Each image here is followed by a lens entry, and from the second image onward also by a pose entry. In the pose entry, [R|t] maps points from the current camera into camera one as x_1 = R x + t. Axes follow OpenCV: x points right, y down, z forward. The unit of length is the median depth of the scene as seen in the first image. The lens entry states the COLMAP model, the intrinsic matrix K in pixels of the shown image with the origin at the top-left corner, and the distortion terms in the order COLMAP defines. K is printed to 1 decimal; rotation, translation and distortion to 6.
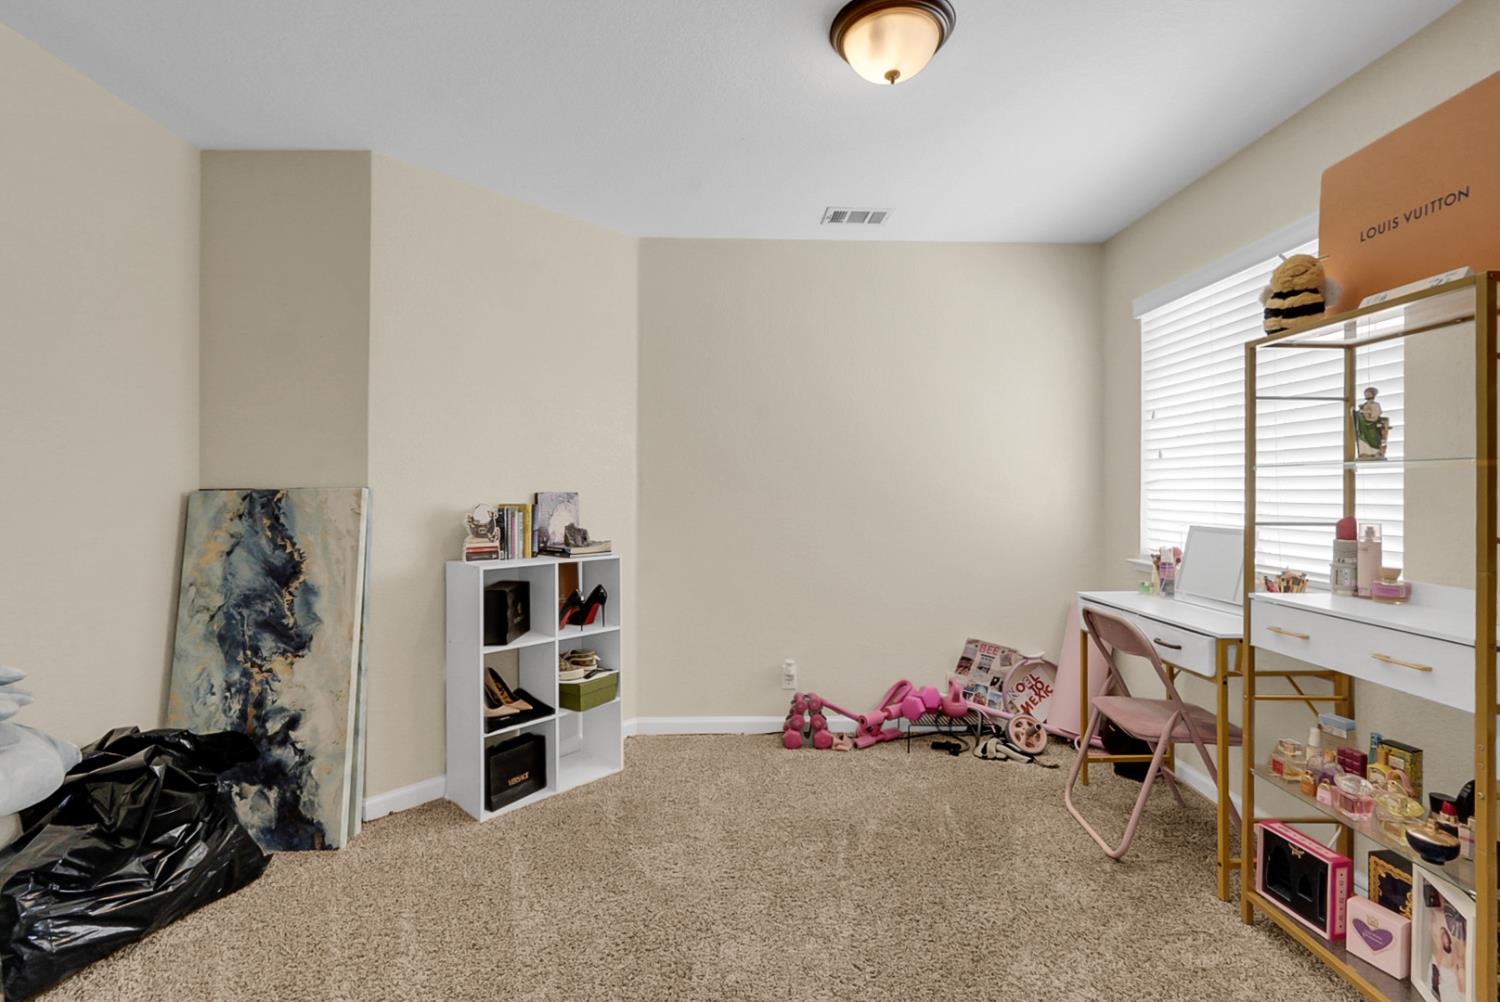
lens RADIAL K [[678.5, 0, 755.9], [0, 678.5, 500.0], [0, 0, 1]] dist [-0.002357, 0.000425]
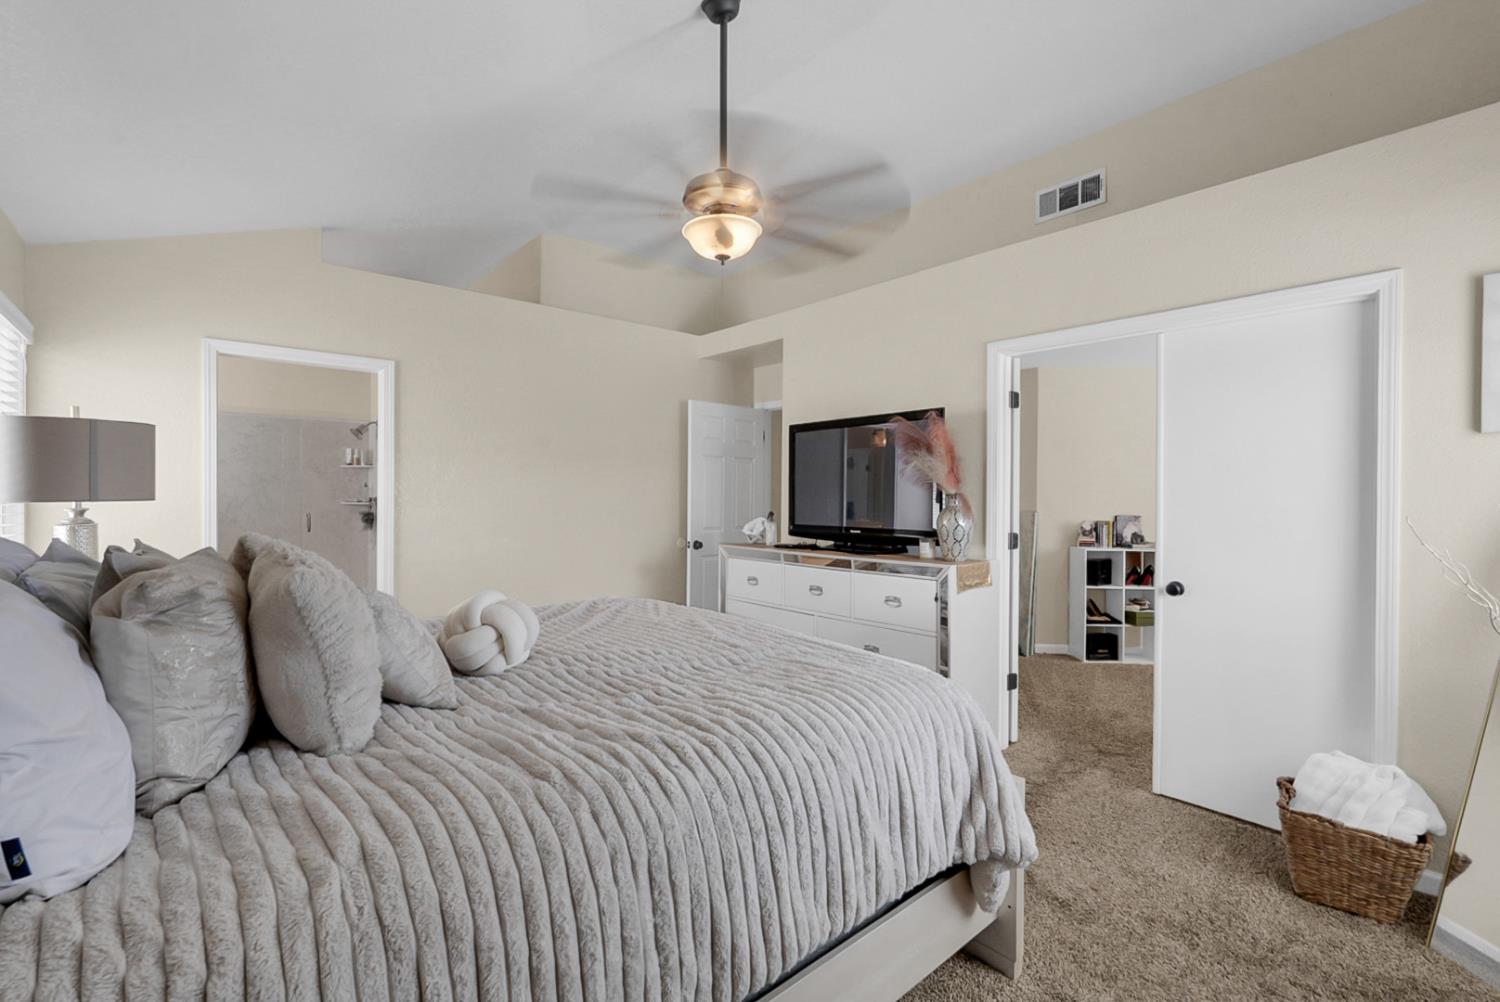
lens RADIAL K [[678.5, 0, 755.9], [0, 678.5, 500.0], [0, 0, 1]] dist [-0.002357, 0.000425]
pose [[0.652587, 0.006463, -0.757686, 0.524904], [-0.016565, 0.999846, -0.005739, -0.029248], [0.757533, 0.016297, 0.652594, -1.165979]]
